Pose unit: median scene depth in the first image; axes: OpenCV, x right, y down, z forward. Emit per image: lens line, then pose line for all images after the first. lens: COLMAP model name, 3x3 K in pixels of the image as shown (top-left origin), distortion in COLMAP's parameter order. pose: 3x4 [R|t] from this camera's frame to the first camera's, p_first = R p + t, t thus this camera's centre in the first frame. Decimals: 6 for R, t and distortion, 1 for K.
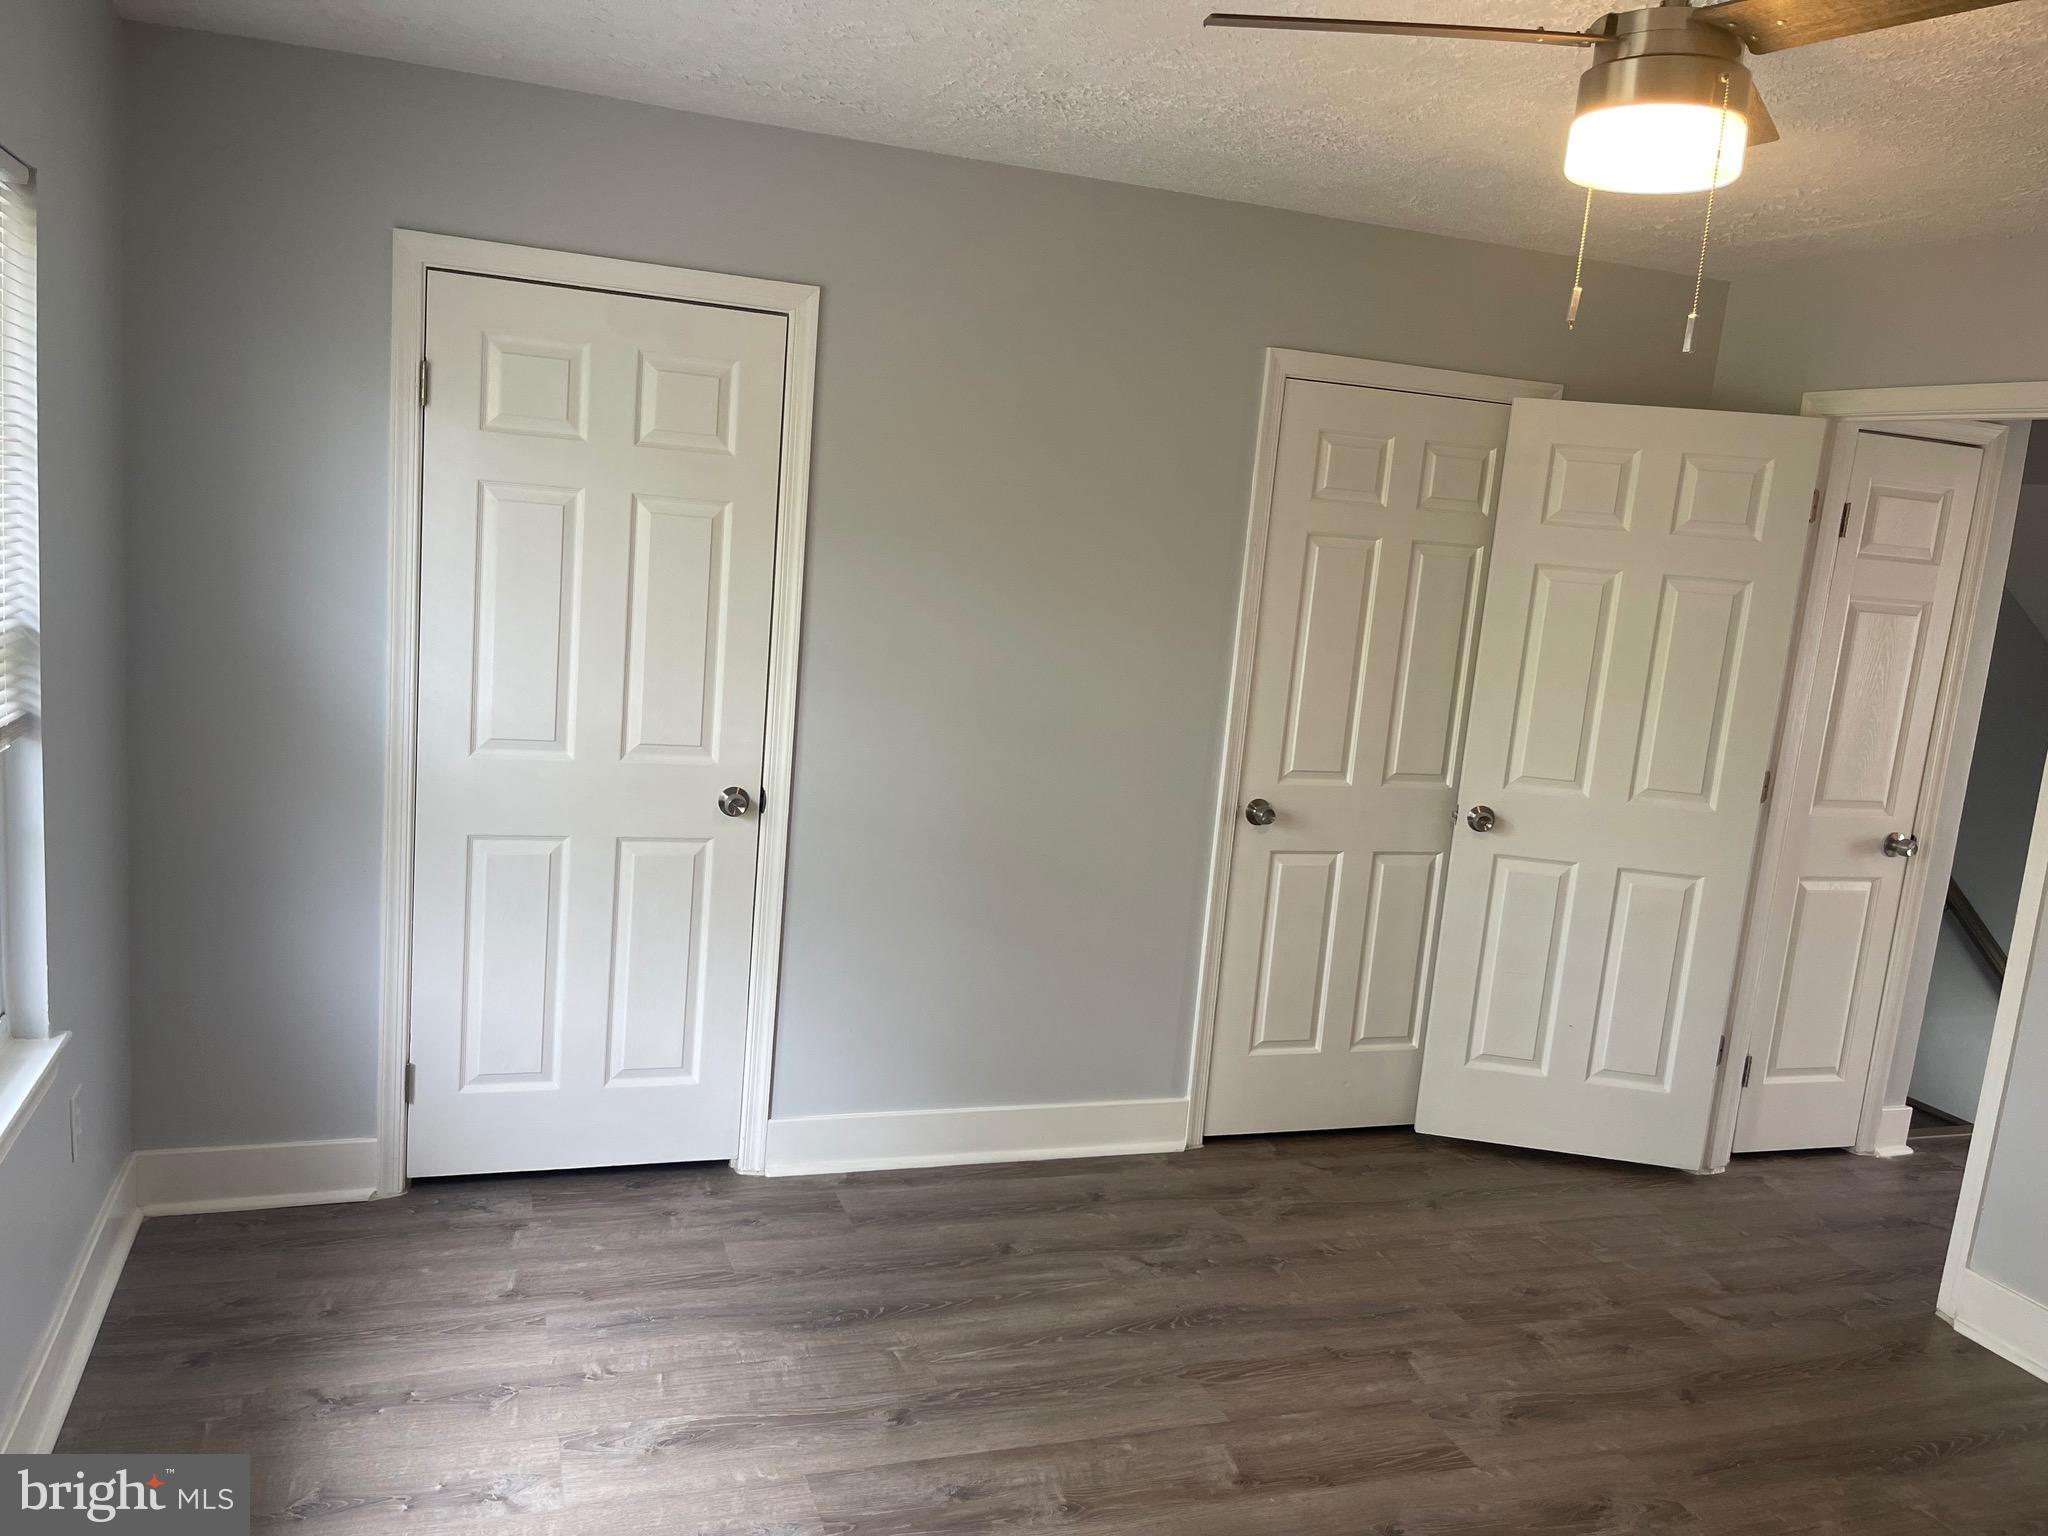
lens RADIAL K [[1570.7, 0, 1021.5], [0, 1570.7, 782.3], [0, 0, 1]] dist [0.064000, -0.092355]
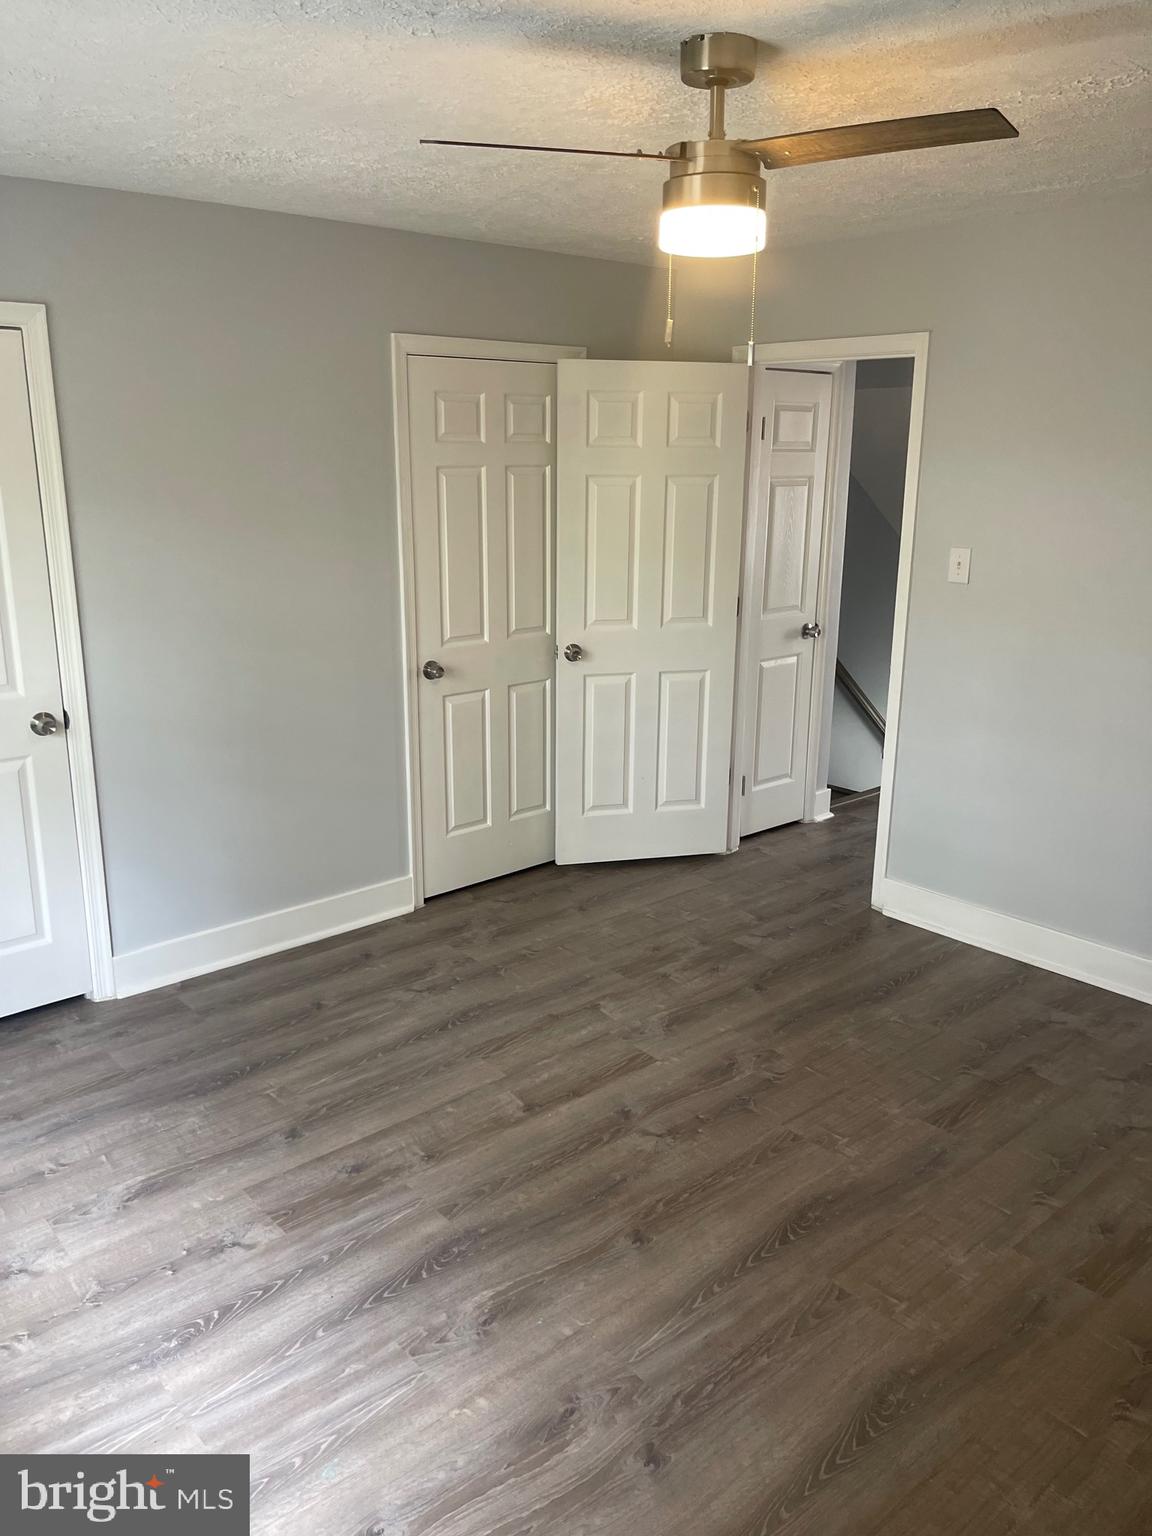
lens RADIAL K [[1178.0, 0, 577.7], [0, 1178.0, 758.5], [0, 0, 1]] dist [0.064000, -0.092355]
pose [[0.923496, -0.170945, 0.343414, -0.115949], [0.129480, 0.981589, 0.140424, -0.038253], [-0.361096, -0.085216, 0.928627, -0.046184]]
